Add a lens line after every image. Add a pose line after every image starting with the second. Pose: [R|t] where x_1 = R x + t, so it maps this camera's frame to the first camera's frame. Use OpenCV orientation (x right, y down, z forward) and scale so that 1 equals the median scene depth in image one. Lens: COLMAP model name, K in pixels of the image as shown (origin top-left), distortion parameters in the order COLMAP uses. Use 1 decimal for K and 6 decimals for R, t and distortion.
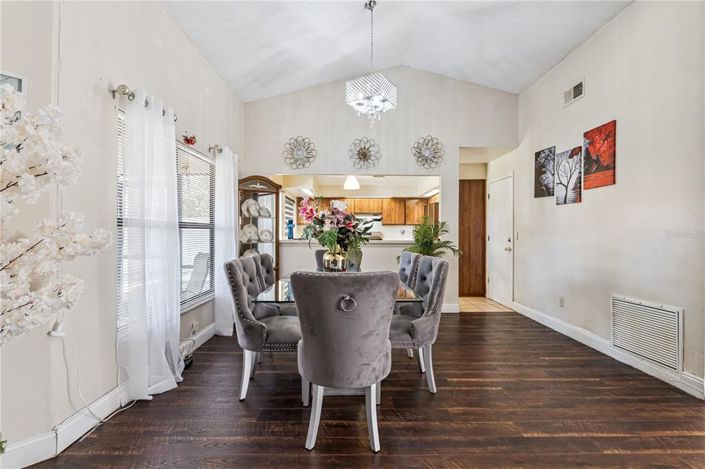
lens RADIAL K [[328.9, 0, 355.6], [0, 328.9, 235.4], [0, 0, 1]] dist [-0.009896, 0.000144]
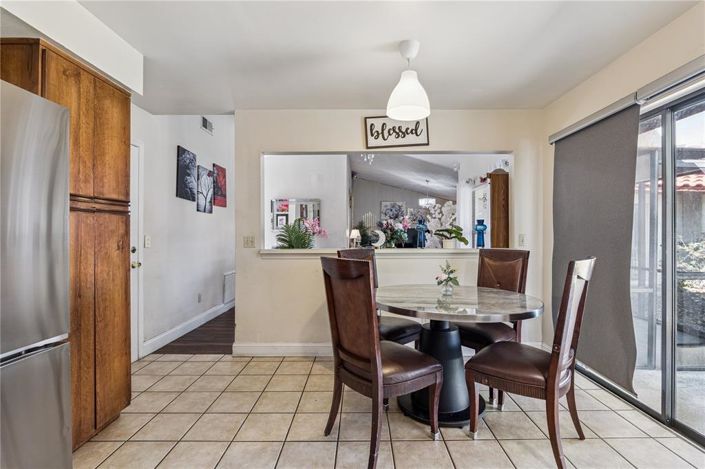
lens RADIAL K [[328.9, 0, 355.6], [0, 328.9, 235.4], [0, 0, 1]] dist [-0.009896, 0.000144]
pose [[-0.999412, 0.001227, 0.034272, 0.052840], [0.001617, 0.999934, 0.011374, -0.023732], [-0.034255, 0.011423, -0.999348, 2.012949]]
